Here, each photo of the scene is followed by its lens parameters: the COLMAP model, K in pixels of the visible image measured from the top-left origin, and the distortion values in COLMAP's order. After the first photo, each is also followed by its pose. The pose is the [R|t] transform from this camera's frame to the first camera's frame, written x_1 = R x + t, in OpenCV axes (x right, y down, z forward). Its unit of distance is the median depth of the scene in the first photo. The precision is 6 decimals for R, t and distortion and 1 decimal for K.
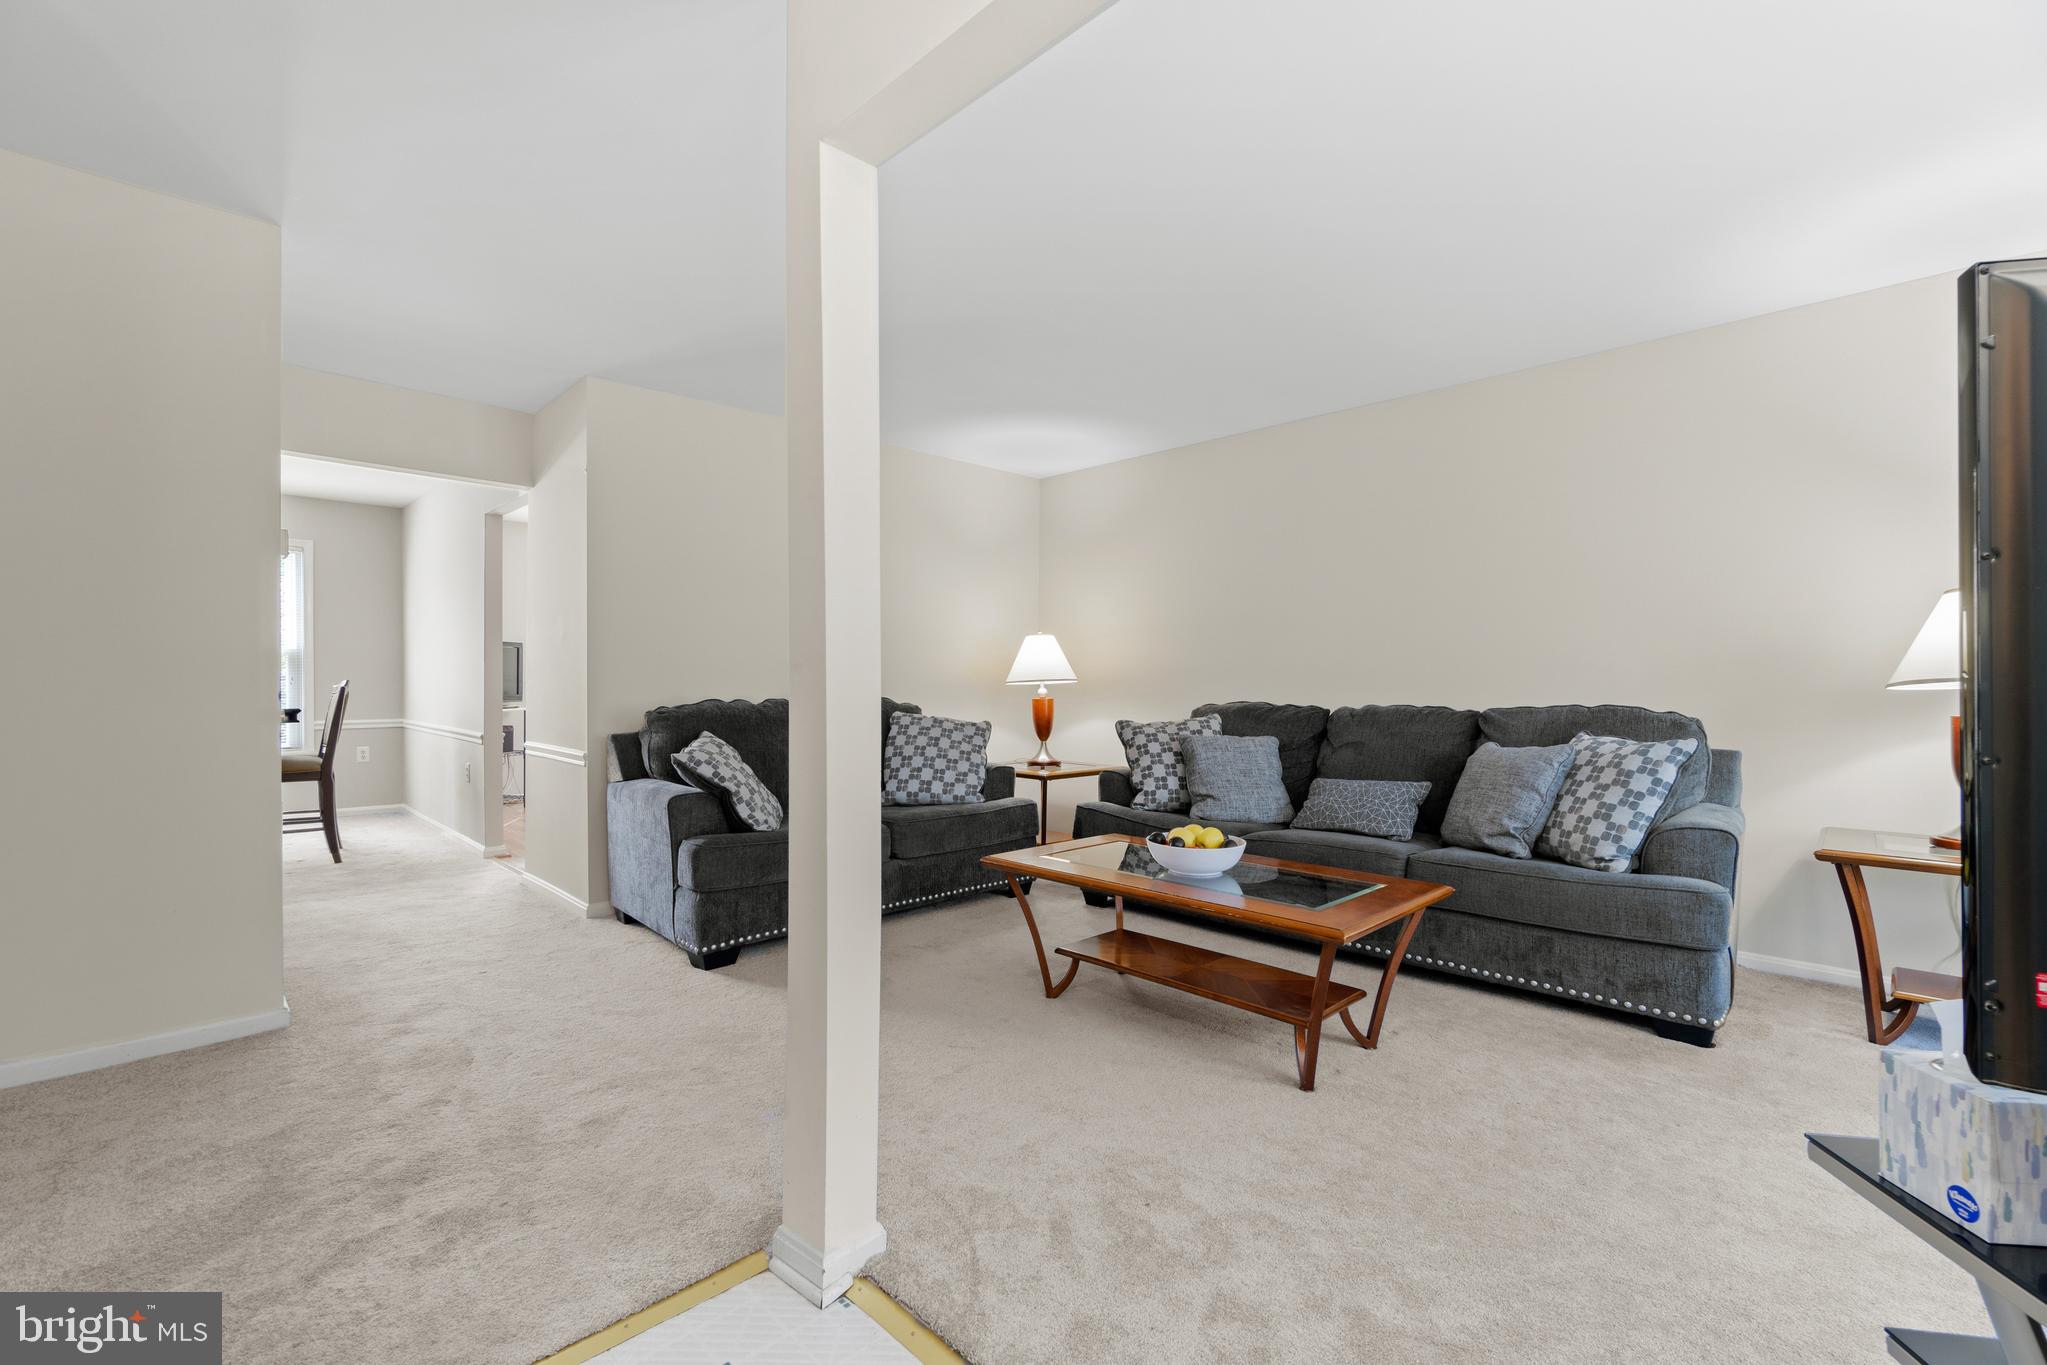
lens RADIAL K [[881.1, 0, 1011.4], [0, 881.1, 692.0], [0, 0, 1]] dist [-0.002330, -0.000071]
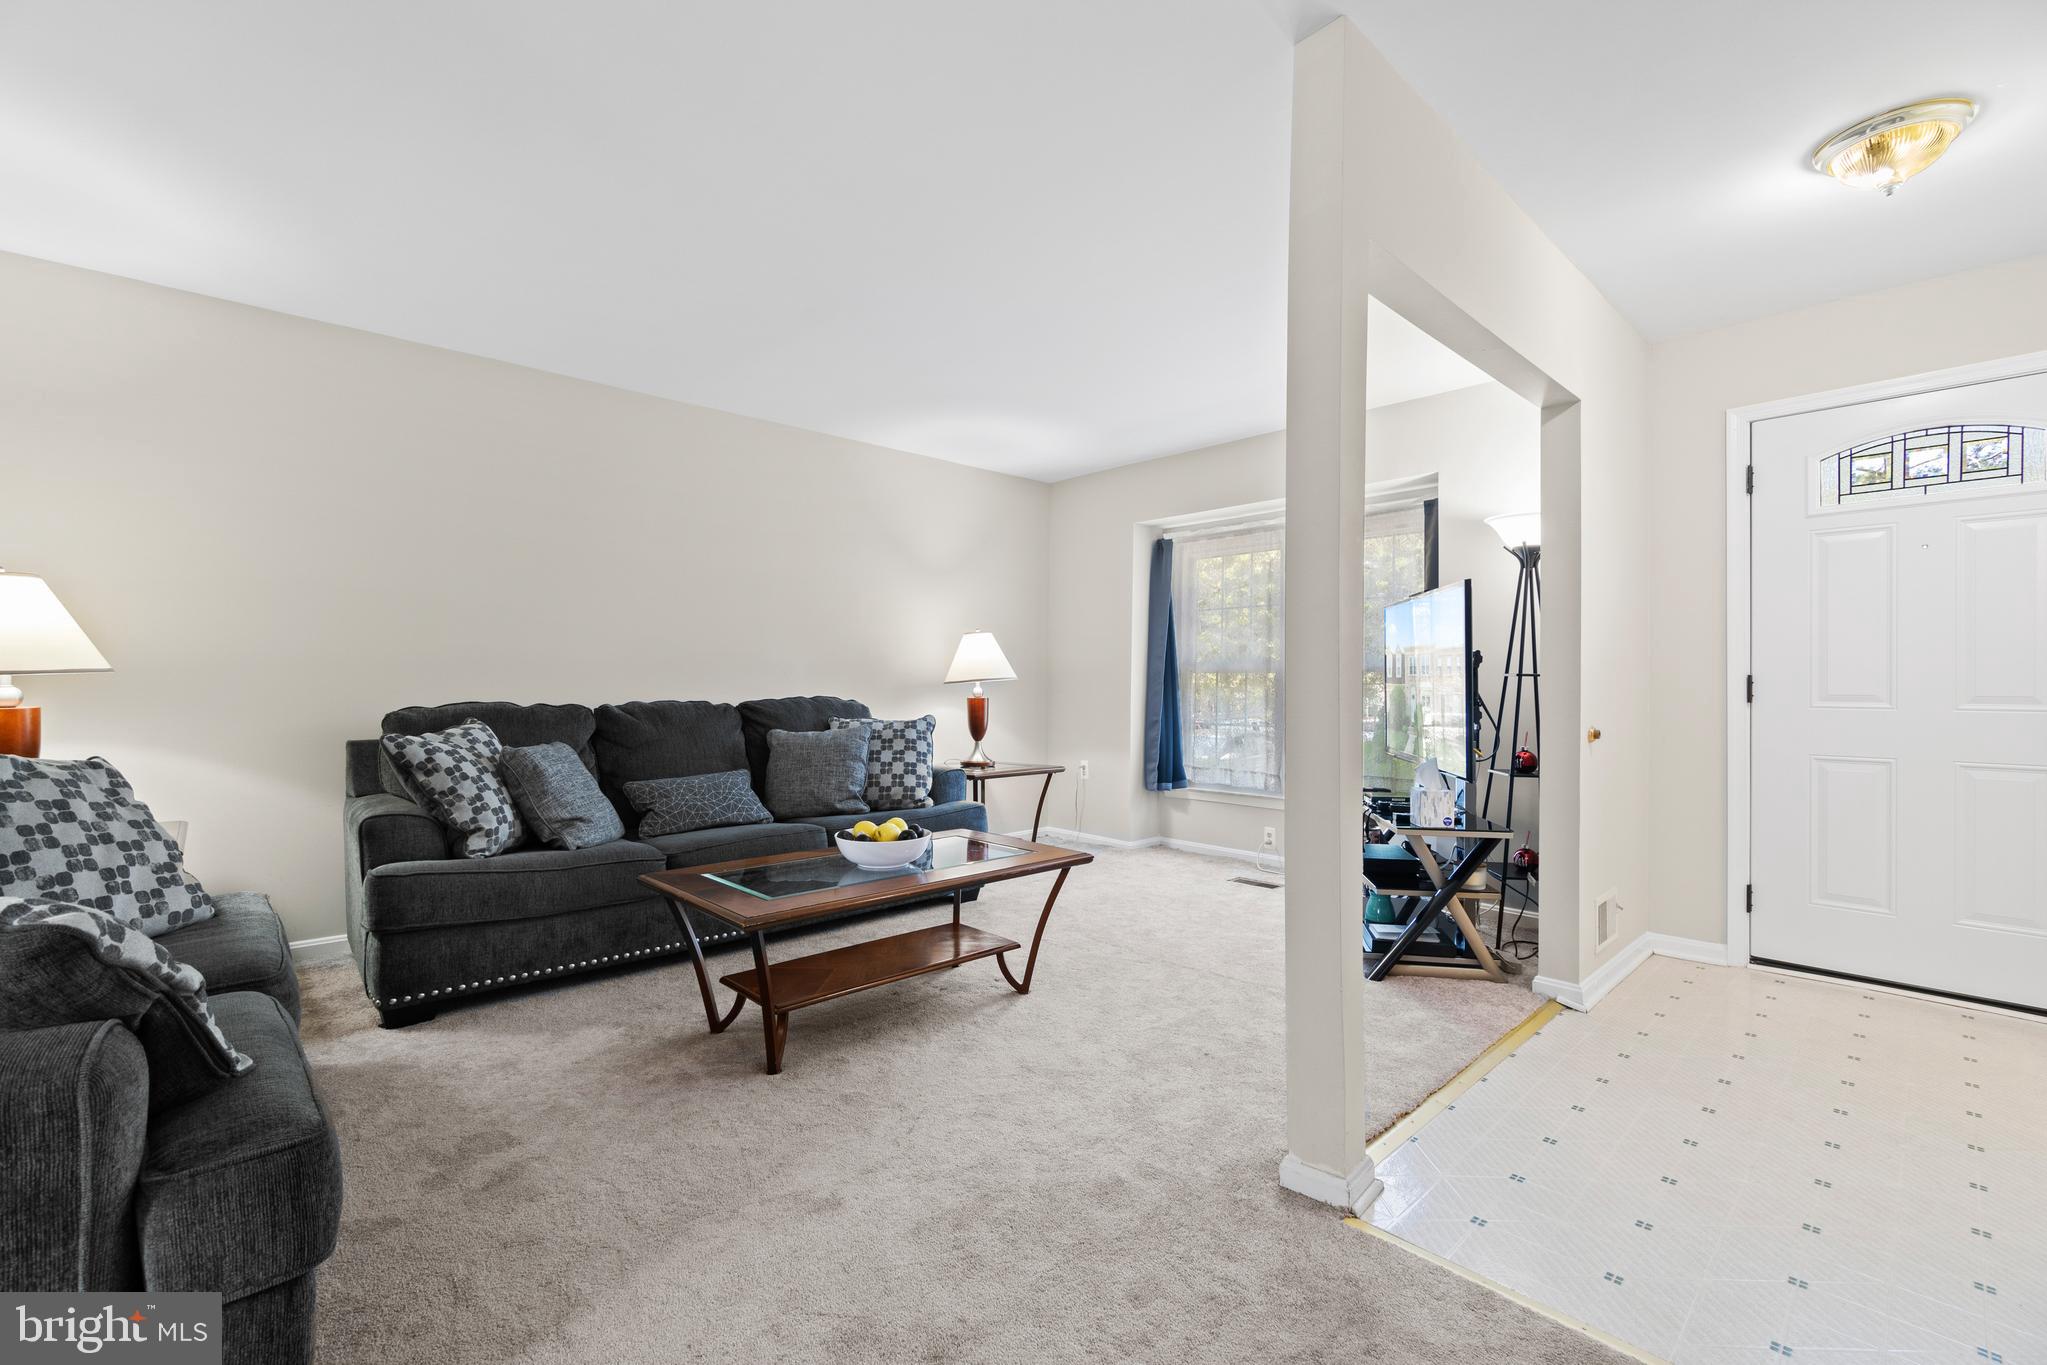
lens RADIAL K [[881.1, 0, 1011.4], [0, 881.1, 692.0], [0, 0, 1]] dist [-0.002330, -0.000071]
pose [[0.025002, -0.011727, 0.999619, -0.534932], [0.006049, 0.999915, 0.011579, -0.004441], [-0.999669, 0.005757, 0.025071, 0.548482]]
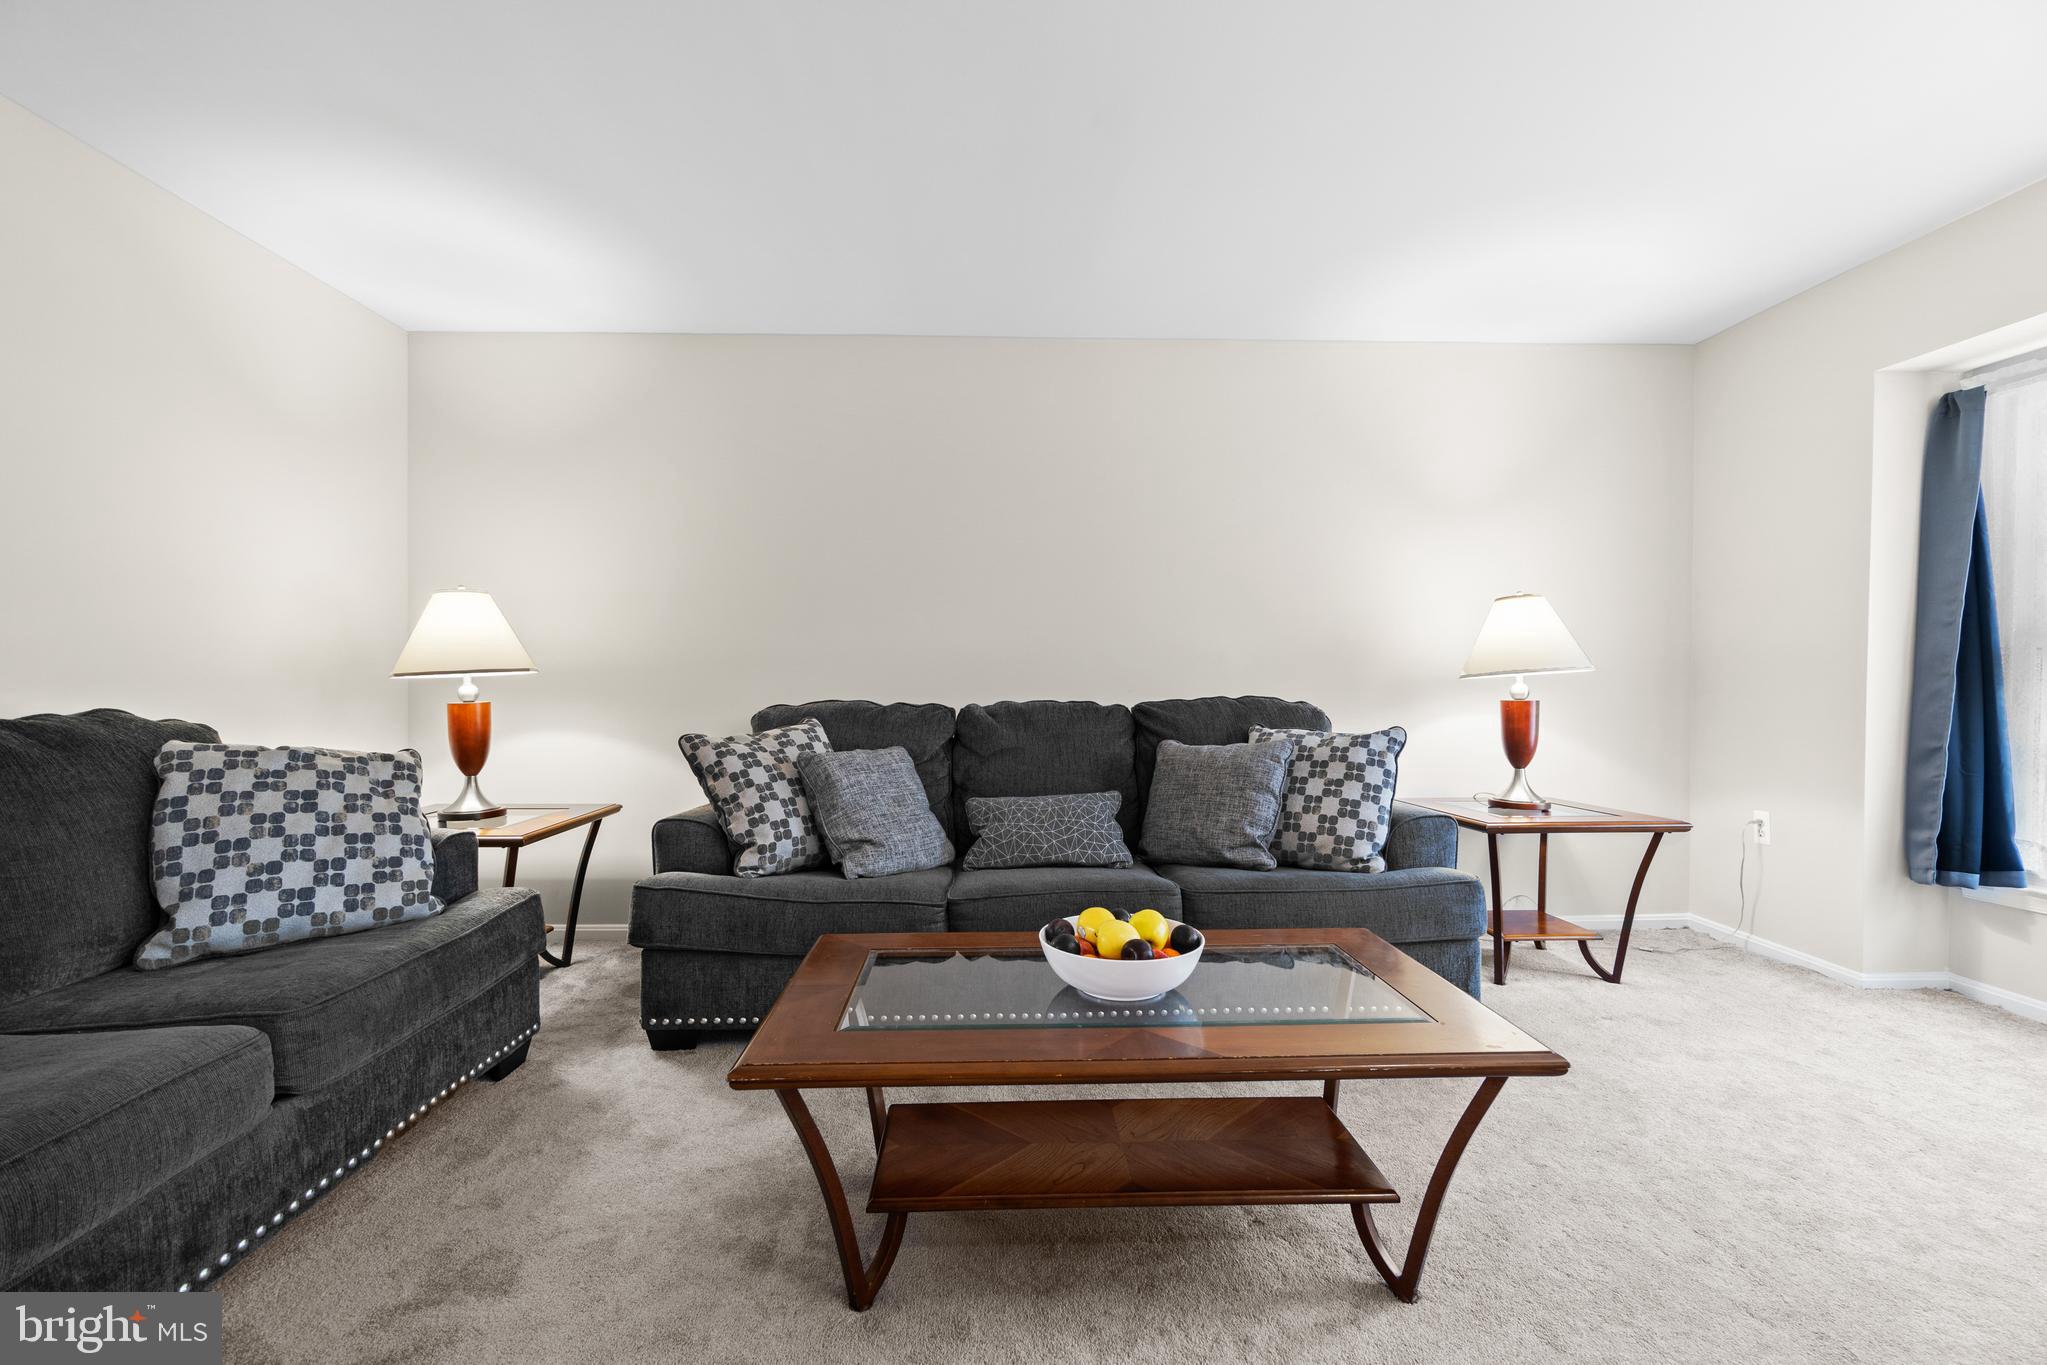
lens RADIAL K [[881.1, 0, 1011.4], [0, 881.1, 692.0], [0, 0, 1]] dist [-0.002330, -0.000071]
pose [[0.674970, -0.014451, 0.737704, -0.186567], [0.010027, 0.999896, 0.010412, -0.002387], [-0.737777, 0.000369, 0.675044, 0.432850]]
